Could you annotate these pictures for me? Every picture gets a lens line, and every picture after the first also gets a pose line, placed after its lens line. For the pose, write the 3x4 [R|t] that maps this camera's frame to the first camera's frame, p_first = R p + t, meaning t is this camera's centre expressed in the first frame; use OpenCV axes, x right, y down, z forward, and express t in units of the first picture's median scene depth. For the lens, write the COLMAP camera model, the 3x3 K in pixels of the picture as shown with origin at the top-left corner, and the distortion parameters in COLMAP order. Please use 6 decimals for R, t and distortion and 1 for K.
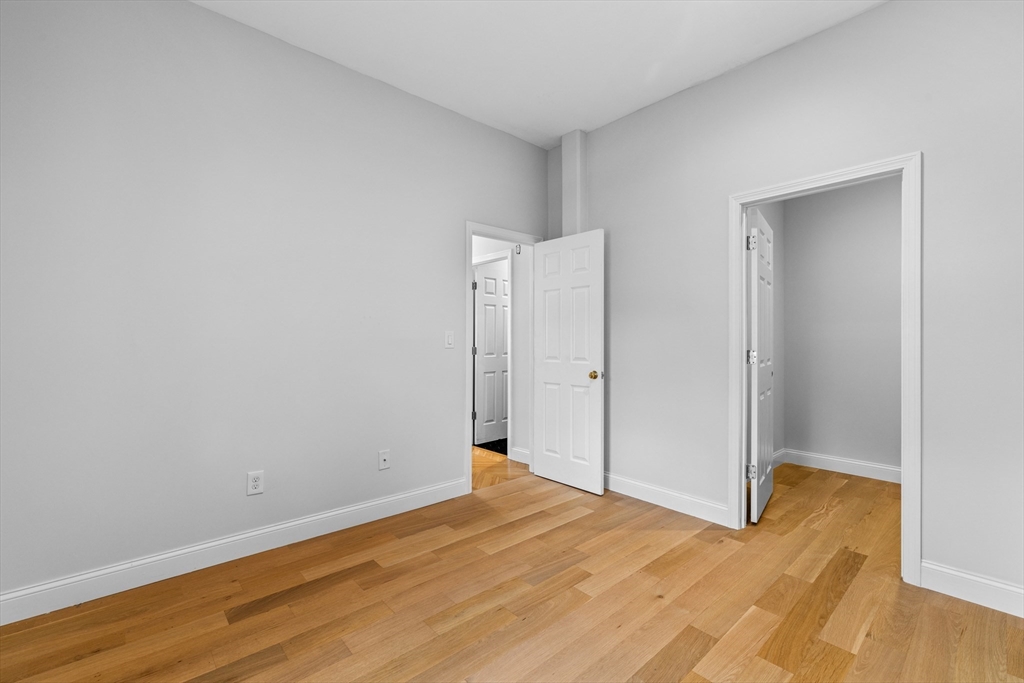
lens RADIAL K [[440.3, 0, 509.4], [0, 440.3, 340.3], [0, 0, 1]] dist [0.000328, 0.000239]
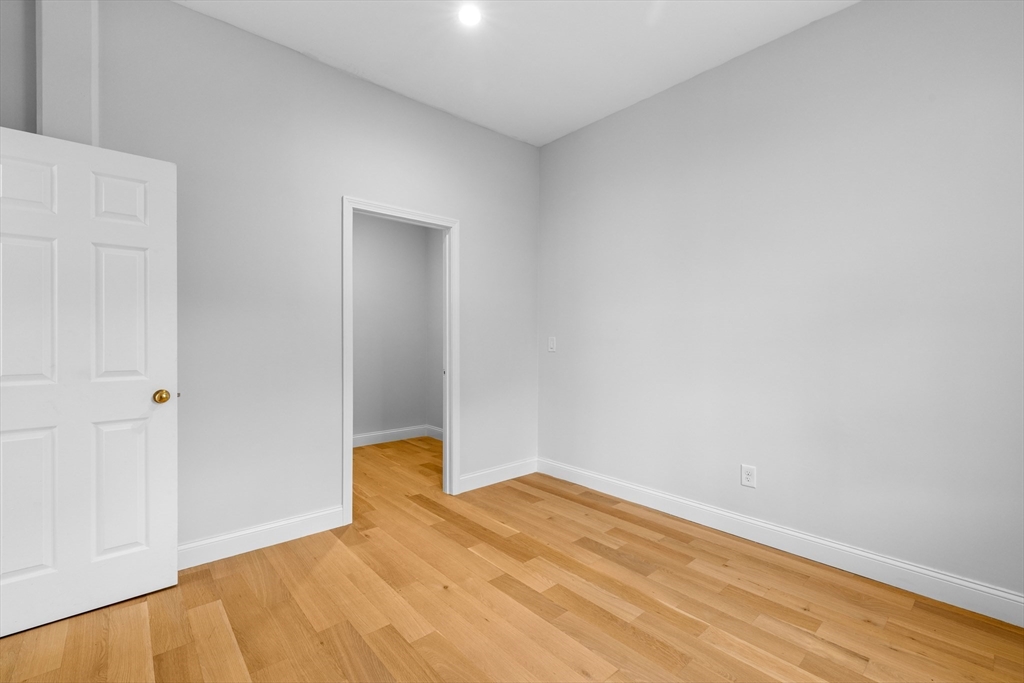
lens RADIAL K [[444.1, 0, 514.4], [0, 444.1, 334.6], [0, 0, 1]] dist [0.000012, 0.000118]
pose [[-0.001664, 0.004702, 0.999988, -0.450091], [-0.002296, 0.999986, -0.004706, -0.005823], [-0.999996, -0.002304, -0.001653, 0.535913]]
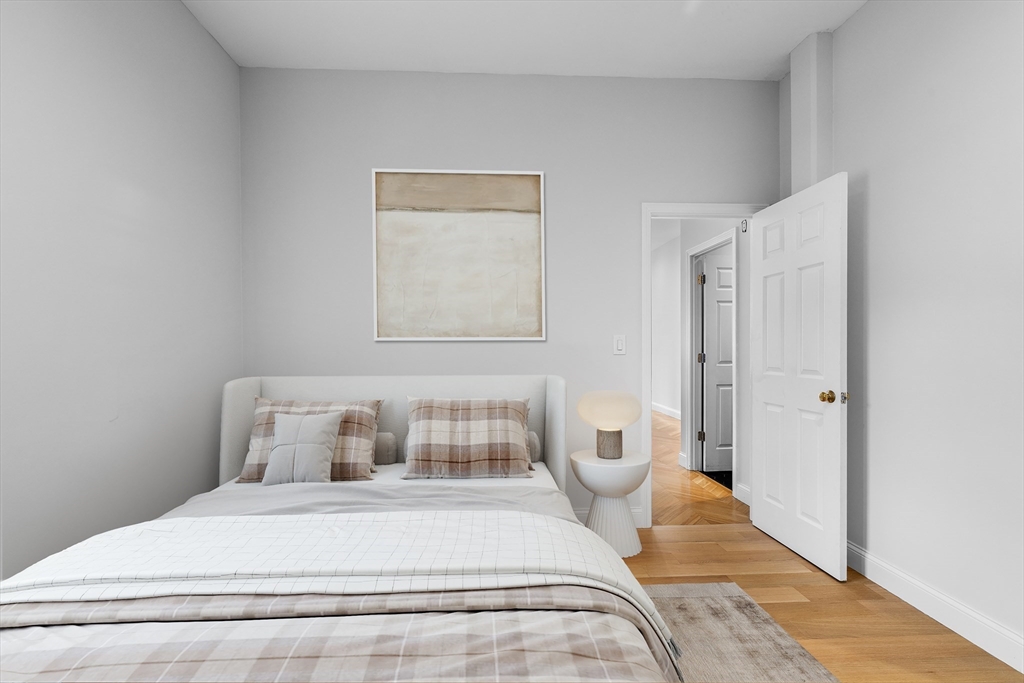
lens RADIAL K [[443.1, 0, 508.7], [0, 443.1, 351.5], [0, 0, 1]] dist [0.001018, 0.000280]
pose [[0.779972, 0.001300, -0.625814, 0.244612], [0.005852, 0.999939, 0.009371, 0.002078], [0.625787, -0.010971, 0.779916, 0.188753]]
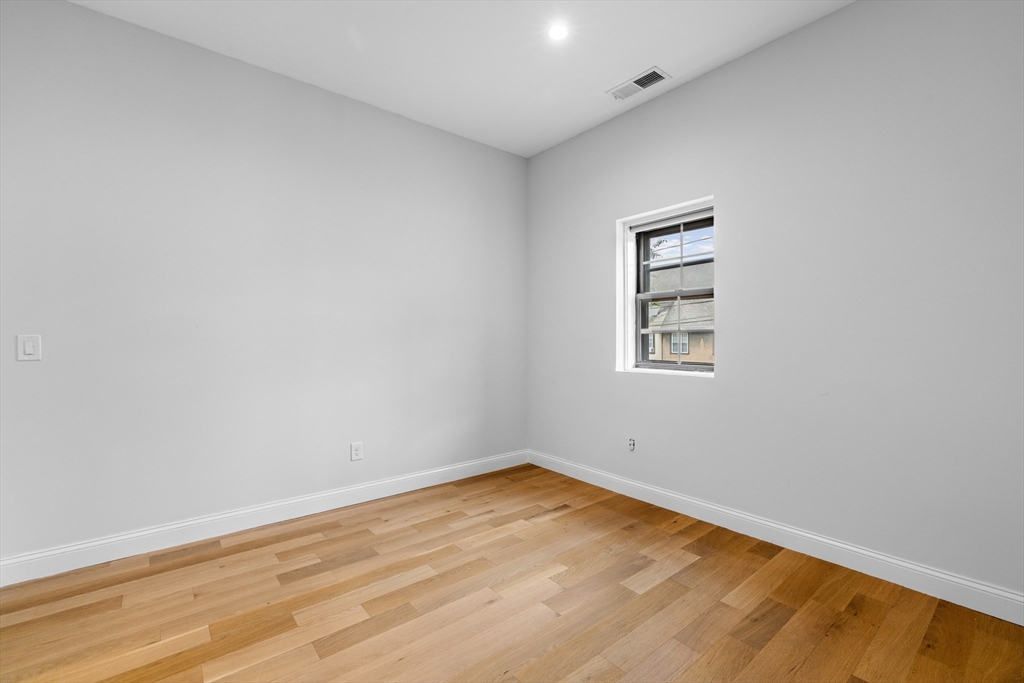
lens RADIAL K [[440.3, 0, 509.4], [0, 440.3, 340.3], [0, 0, 1]] dist [0.000328, 0.000239]
pose [[-0.998824, -0.003248, 0.048373, -0.006622], [-0.003032, 0.999985, 0.004551, -0.002271], [-0.048387, 0.004399, -0.998819, 1.074681]]
